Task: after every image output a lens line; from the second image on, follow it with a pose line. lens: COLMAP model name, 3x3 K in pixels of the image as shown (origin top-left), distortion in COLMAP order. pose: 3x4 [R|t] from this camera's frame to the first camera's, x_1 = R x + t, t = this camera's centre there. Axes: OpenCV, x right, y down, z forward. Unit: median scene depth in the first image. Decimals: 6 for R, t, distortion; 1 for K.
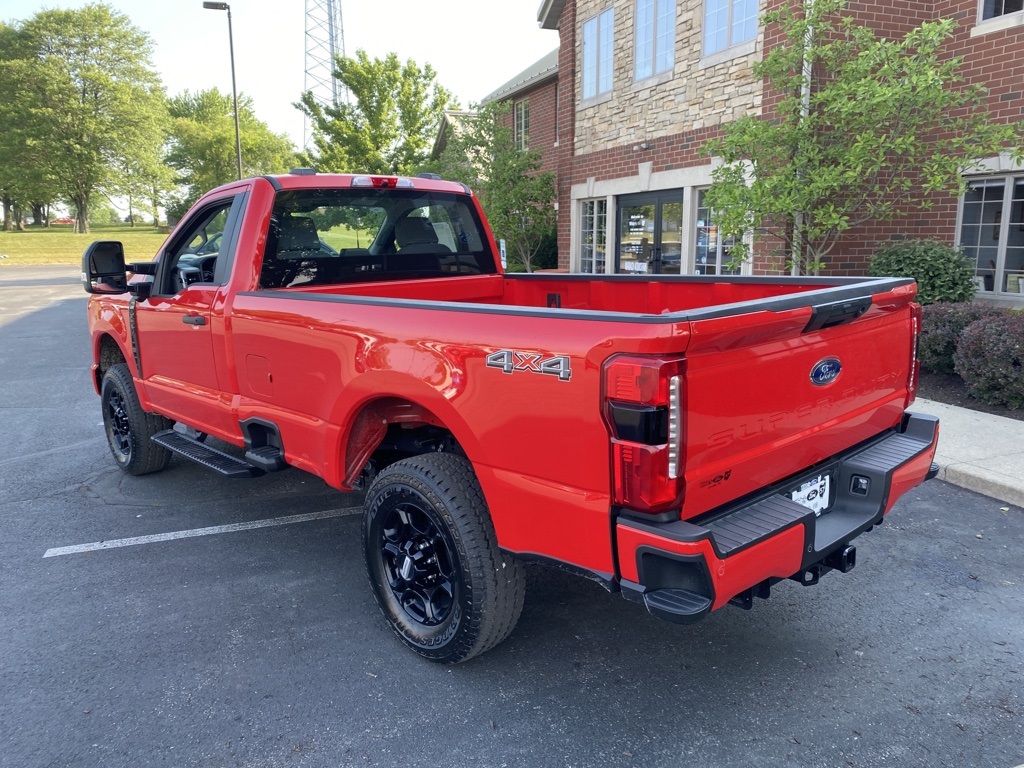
lens RADIAL K [[772.1, 0, 507.3], [0, 772.1, 384.1], [0, 0, 1]] dist [0.016070, -0.010677]
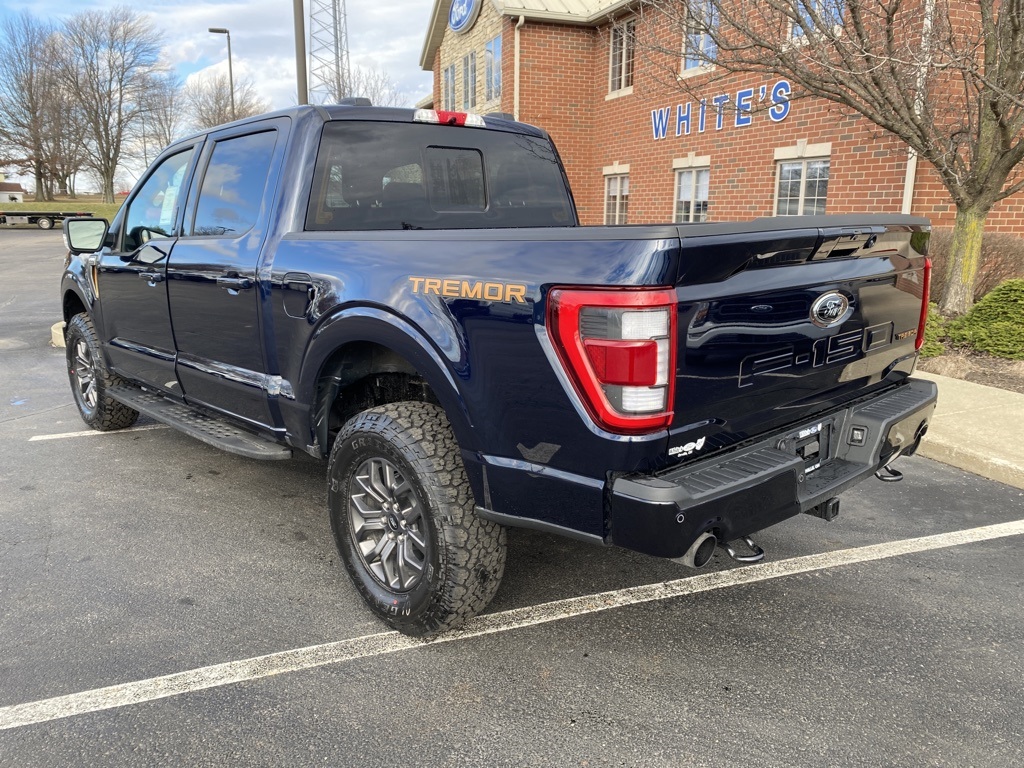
lens RADIAL K [[772.1, 0, 512.8], [0, 772.1, 383.2], [0, 0, 1]] dist [0.016070, -0.010677]
pose [[0.999852, 0.000857, -0.017164, 0.323701], [-0.000268, 0.999412, 0.034275, 0.136837], [0.017183, -0.034265, 0.999265, -0.713806]]
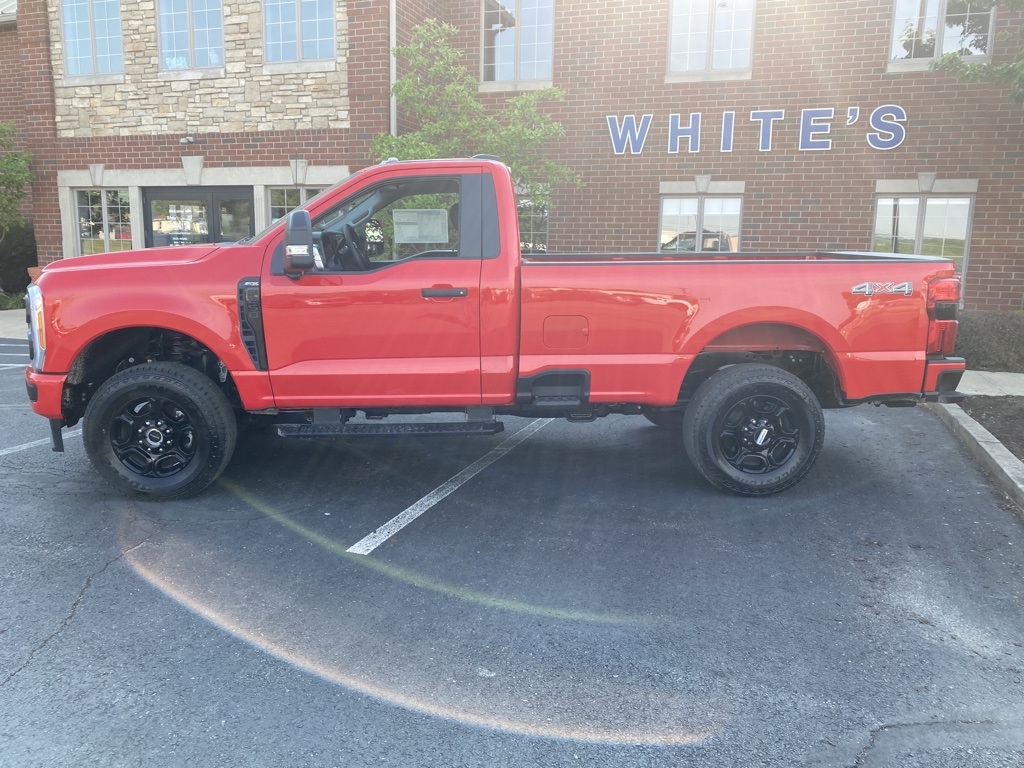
lens RADIAL K [[772.1, 0, 500.4], [0, 772.1, 387.3], [0, 0, 1]] dist [0.016070, -0.010677]
pose [[0.654279, -0.118602, 0.746896, -0.361791], [0.121263, 0.991300, 0.051186, 0.000081], [-0.746468, 0.057081, 0.662968, 0.083268]]
